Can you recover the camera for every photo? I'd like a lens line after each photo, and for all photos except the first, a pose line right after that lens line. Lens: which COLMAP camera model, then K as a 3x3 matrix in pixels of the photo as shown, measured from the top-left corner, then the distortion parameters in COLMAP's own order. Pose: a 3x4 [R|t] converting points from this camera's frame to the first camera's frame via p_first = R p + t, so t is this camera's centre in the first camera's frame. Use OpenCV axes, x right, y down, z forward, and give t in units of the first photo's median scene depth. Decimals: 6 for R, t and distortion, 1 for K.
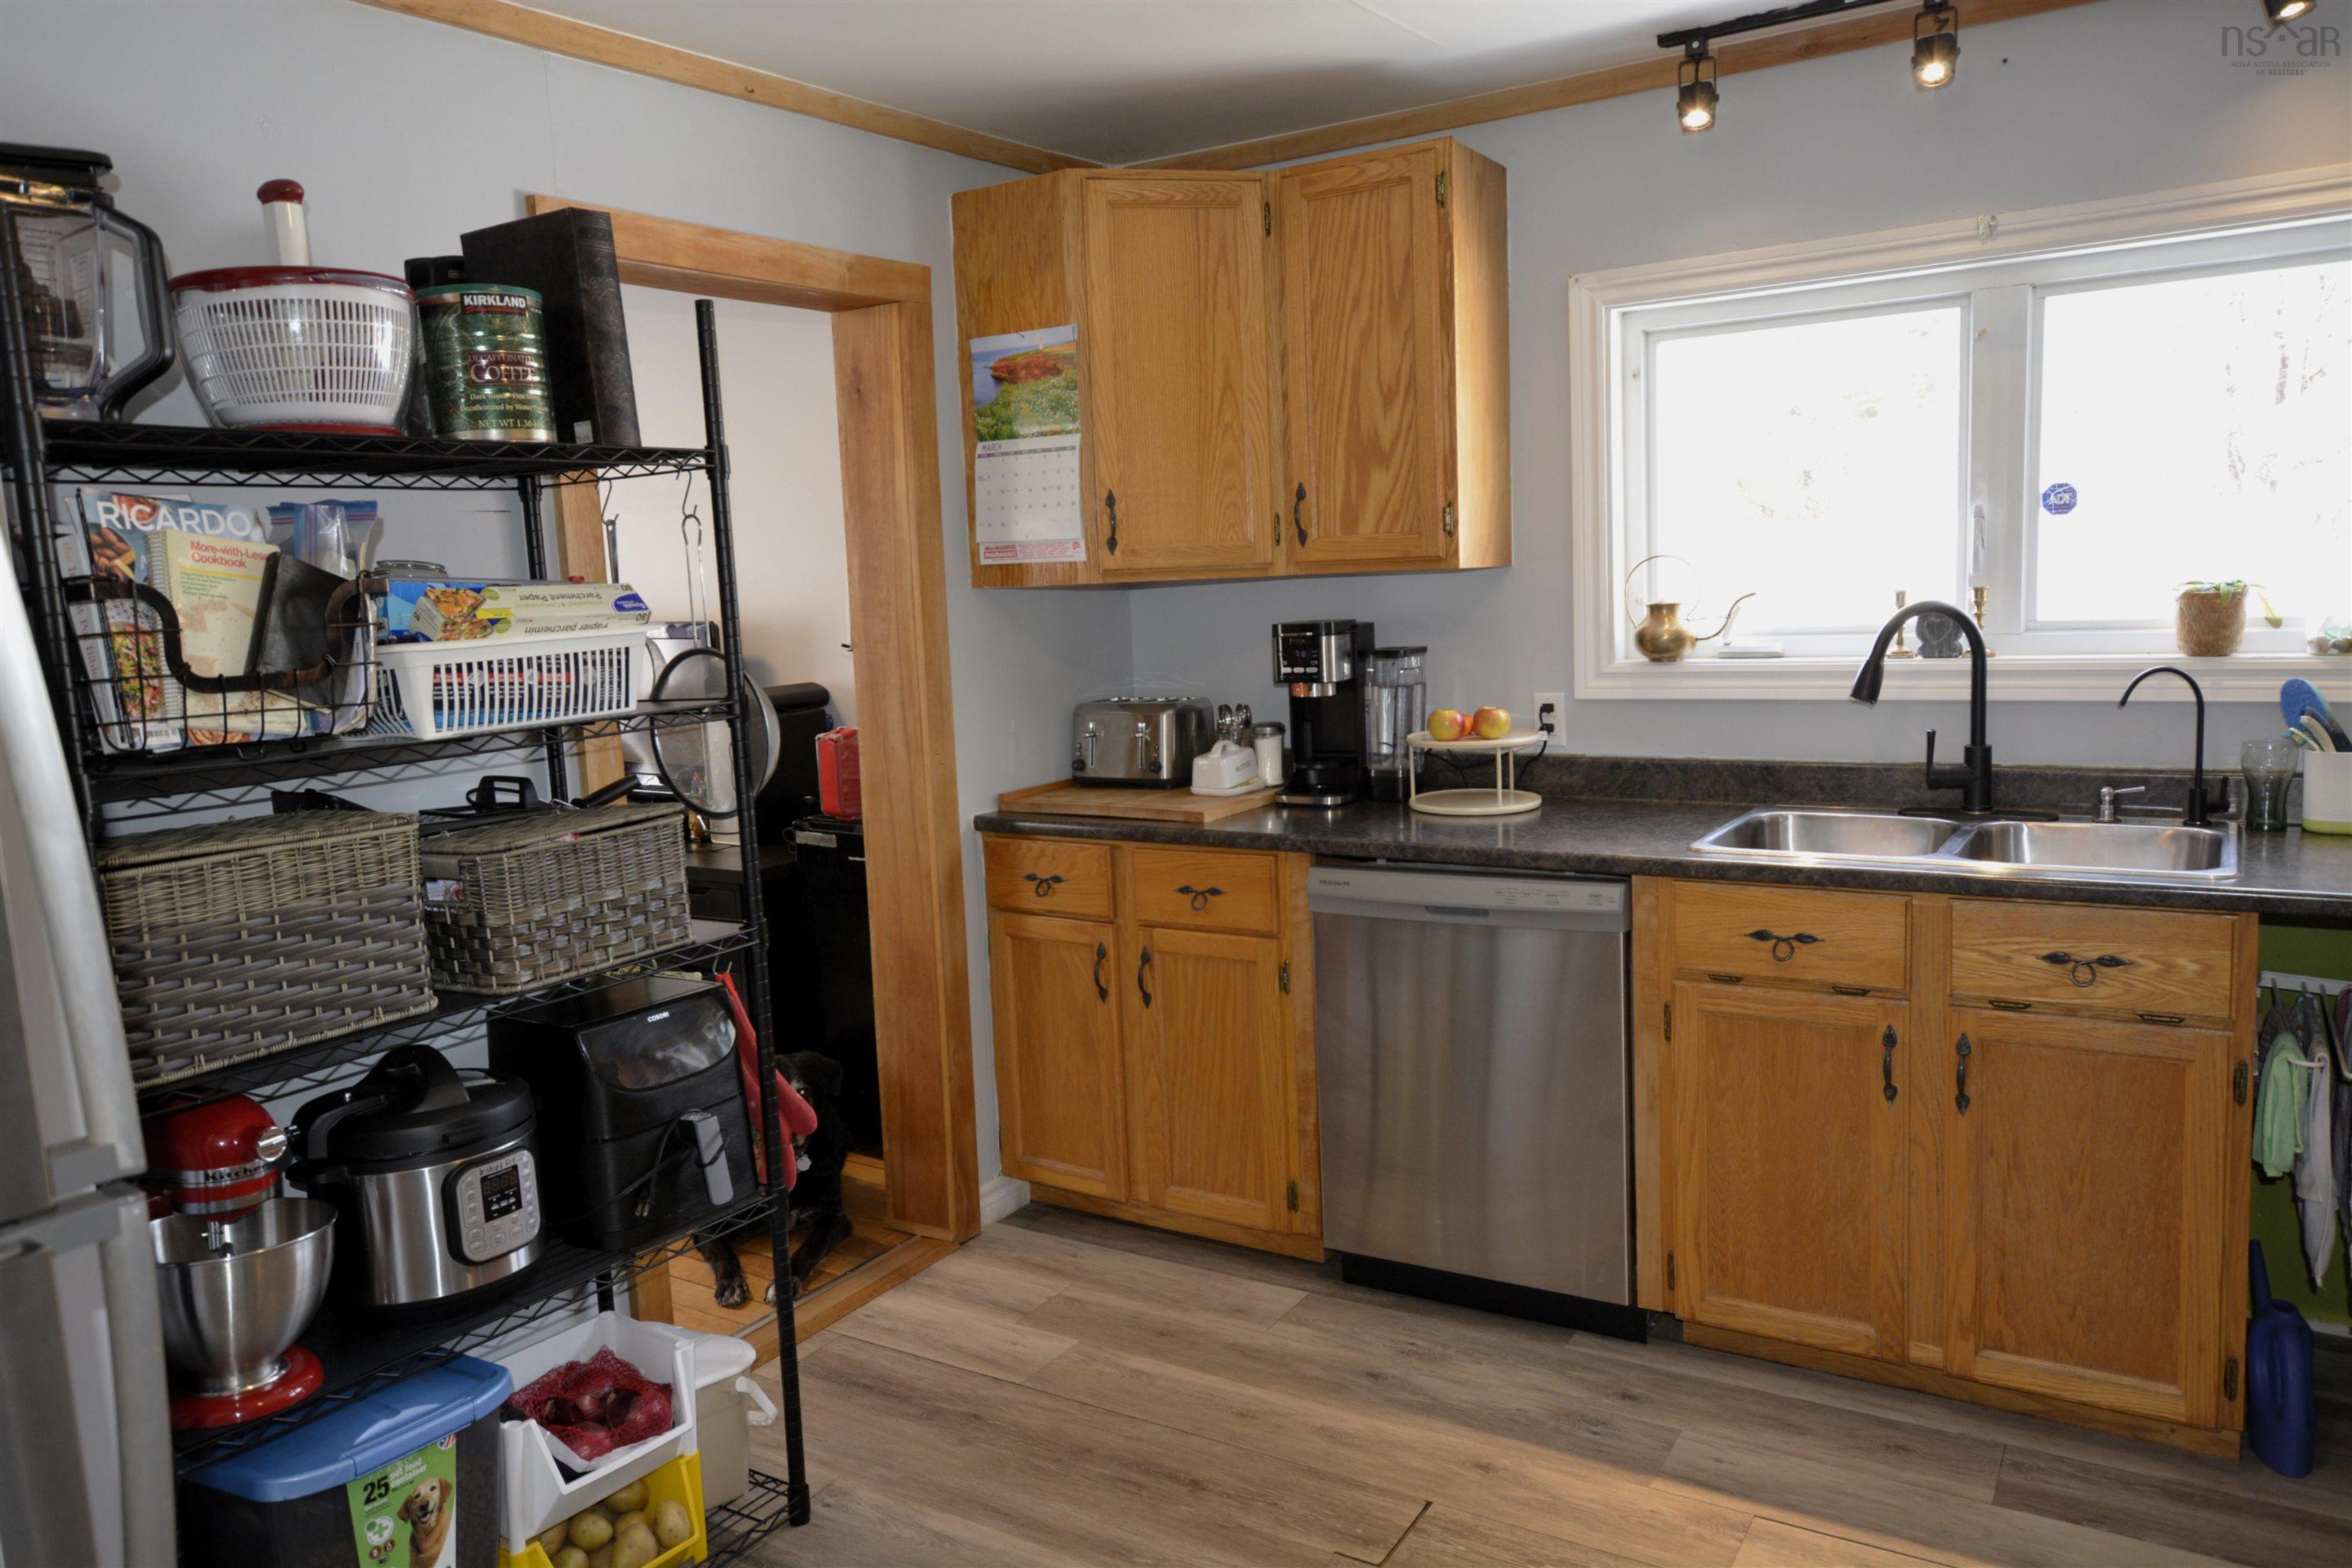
lens RADIAL K [[1609.3, 0, 1166.2], [0, 1609.3, 782.1], [0, 0, 1]] dist [-0.016292, 0.015880]
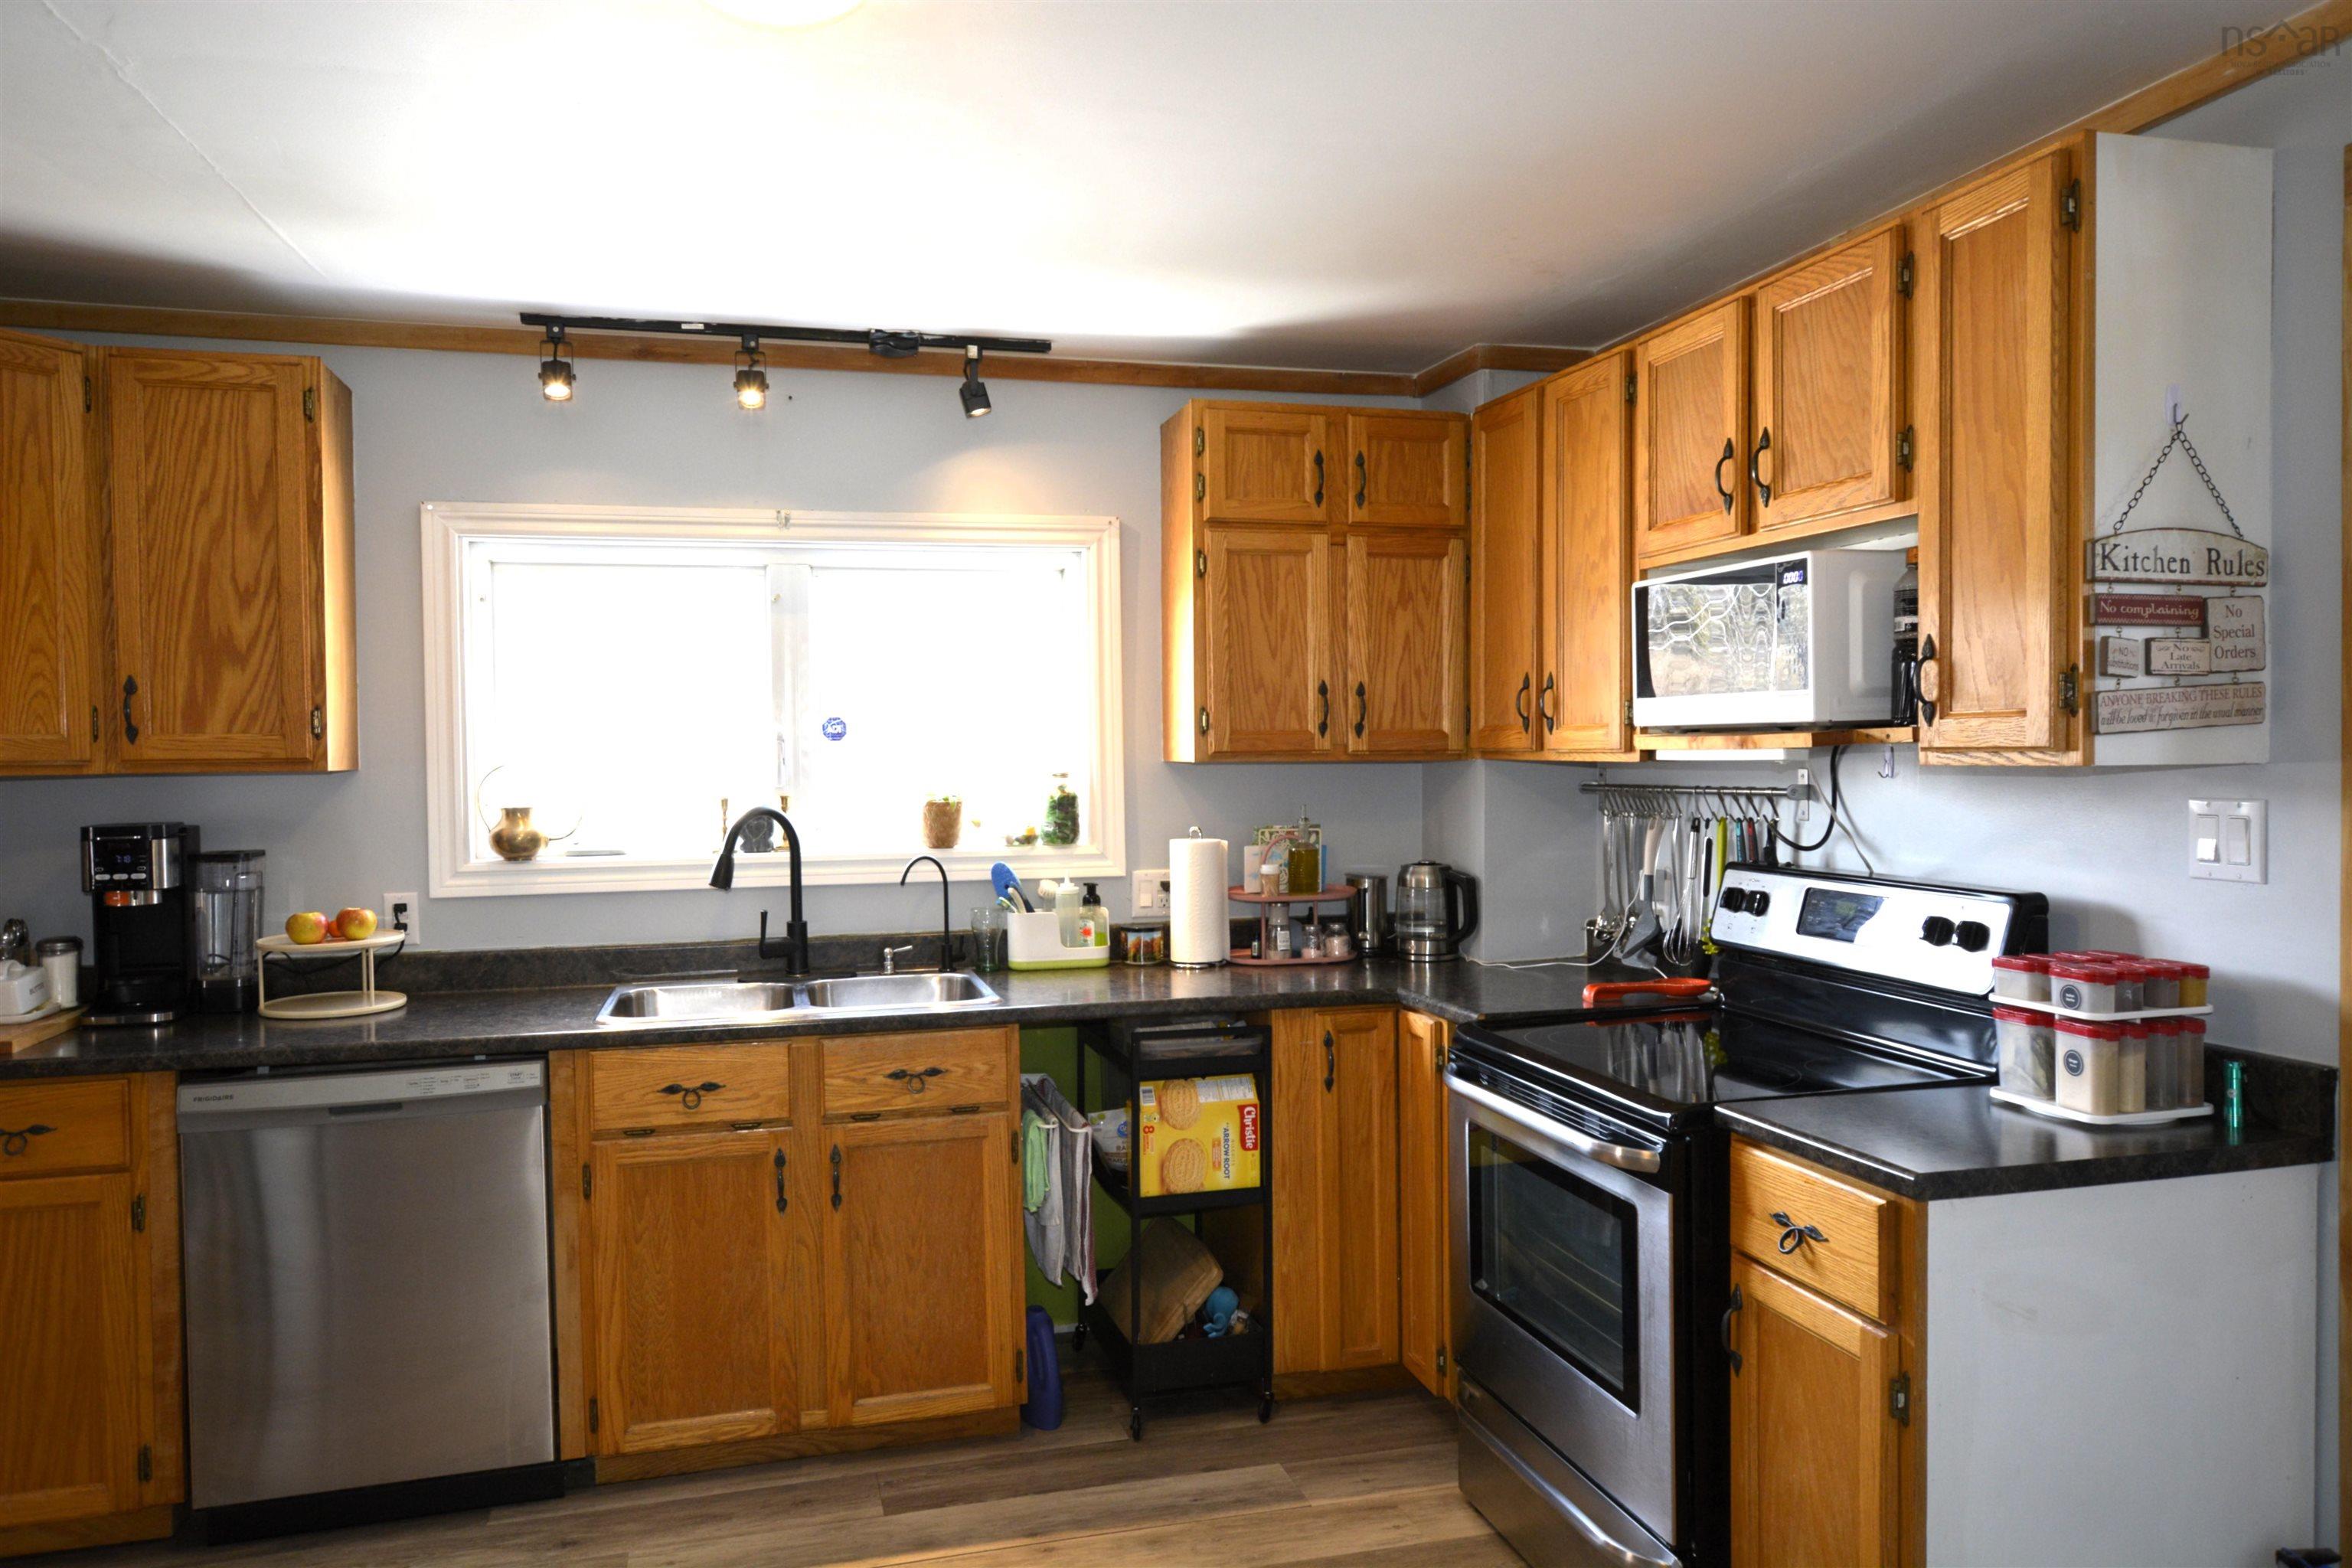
lens RADIAL K [[1609.3, 0, 1176.4], [0, 1609.3, 777.6], [0, 0, 1]] dist [-0.016292, 0.015880]
pose [[0.671363, 0.022247, 0.740795, -0.226288], [0.076120, 0.992193, -0.098782, 0.012262], [-0.737210, 0.122708, 0.664428, -0.066300]]
